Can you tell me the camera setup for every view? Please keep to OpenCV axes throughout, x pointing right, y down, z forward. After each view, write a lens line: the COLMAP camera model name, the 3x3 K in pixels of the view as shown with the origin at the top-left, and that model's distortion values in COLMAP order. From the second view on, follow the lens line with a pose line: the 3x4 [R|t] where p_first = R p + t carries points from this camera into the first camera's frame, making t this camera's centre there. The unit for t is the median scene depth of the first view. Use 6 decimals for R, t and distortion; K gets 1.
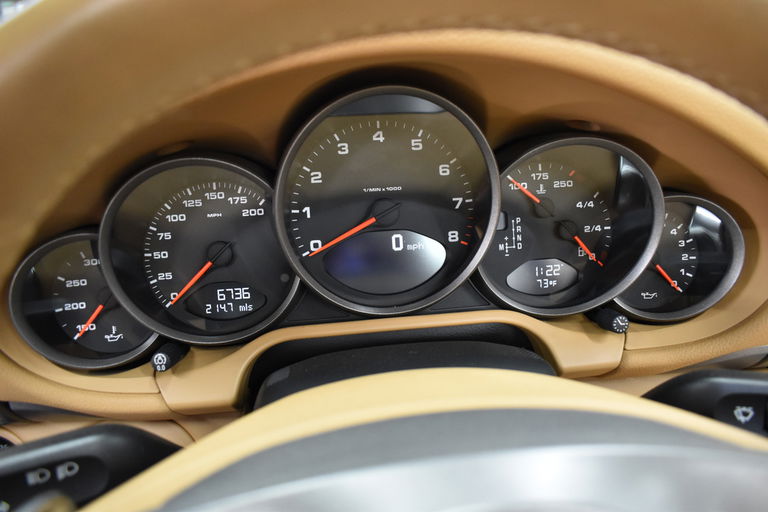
lens RADIAL K [[592.6, 0, 383.4], [0, 592.6, 257.9], [0, 0, 1]] dist [-0.098995, 0.017315]
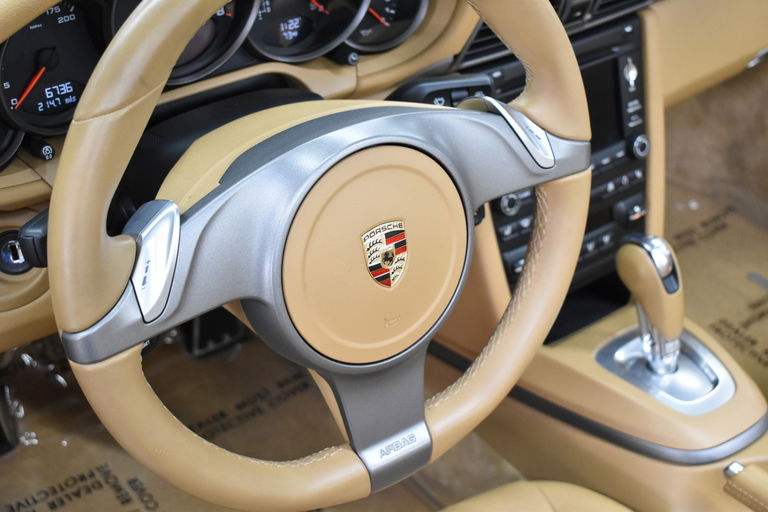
lens RADIAL K [[1228.9, 0, 383.8], [0, 1228.9, 256.6], [0, 0, 1]] dist [-0.000339, 0.000000]
pose [[0.859090, -0.247837, 0.447818, -0.881553], [0.120993, 0.948484, 0.292811, -0.264643], [-0.497317, -0.197368, 0.844820, -1.470690]]
